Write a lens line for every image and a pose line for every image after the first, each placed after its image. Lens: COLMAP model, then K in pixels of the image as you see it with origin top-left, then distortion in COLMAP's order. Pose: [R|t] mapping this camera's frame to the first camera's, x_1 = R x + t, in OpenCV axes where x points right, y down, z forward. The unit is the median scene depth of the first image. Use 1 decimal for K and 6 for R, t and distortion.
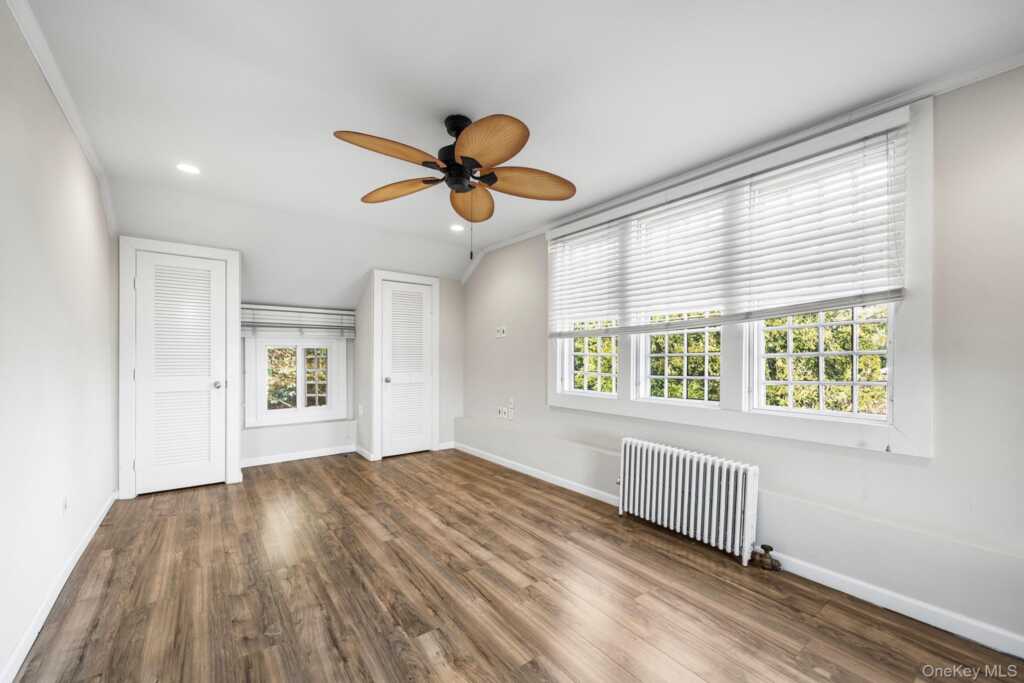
lens RADIAL K [[410.3, 0, 500.8], [0, 410.3, 347.5], [0, 0, 1]] dist [-0.003023, 0.000060]
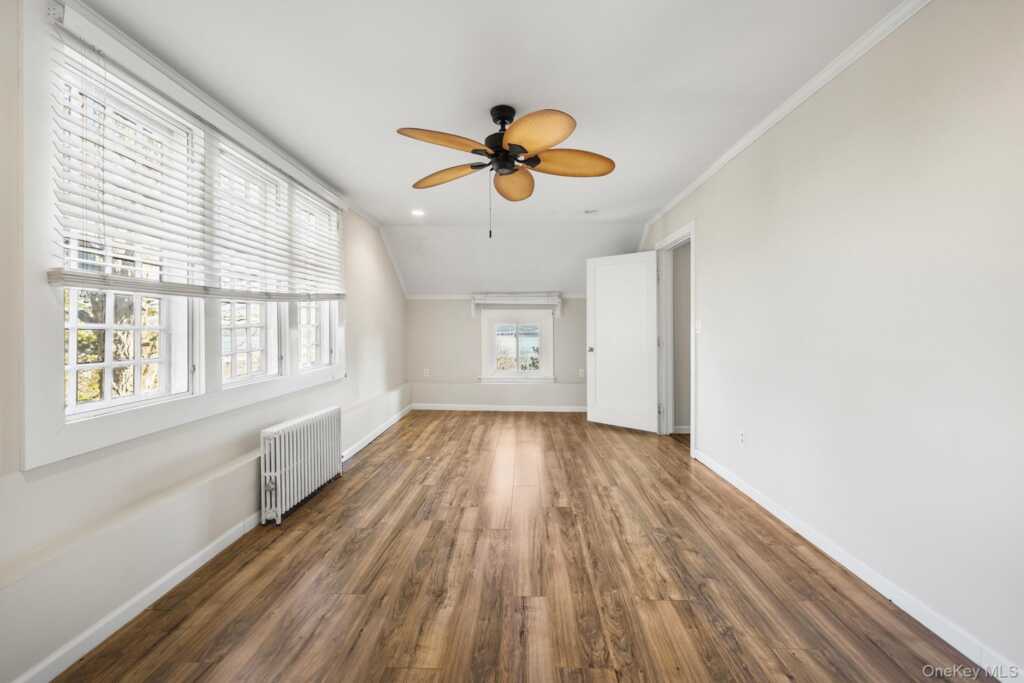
lens RADIAL K [[410.3, 0, 503.1], [0, 410.3, 333.5], [0, 0, 1]] dist [-0.003023, 0.000060]
pose [[-0.774963, -0.011557, 0.631901, -0.719210], [-0.011780, 0.999923, 0.003840, 0.024247], [-0.631897, -0.004468, -0.775039, 1.709484]]
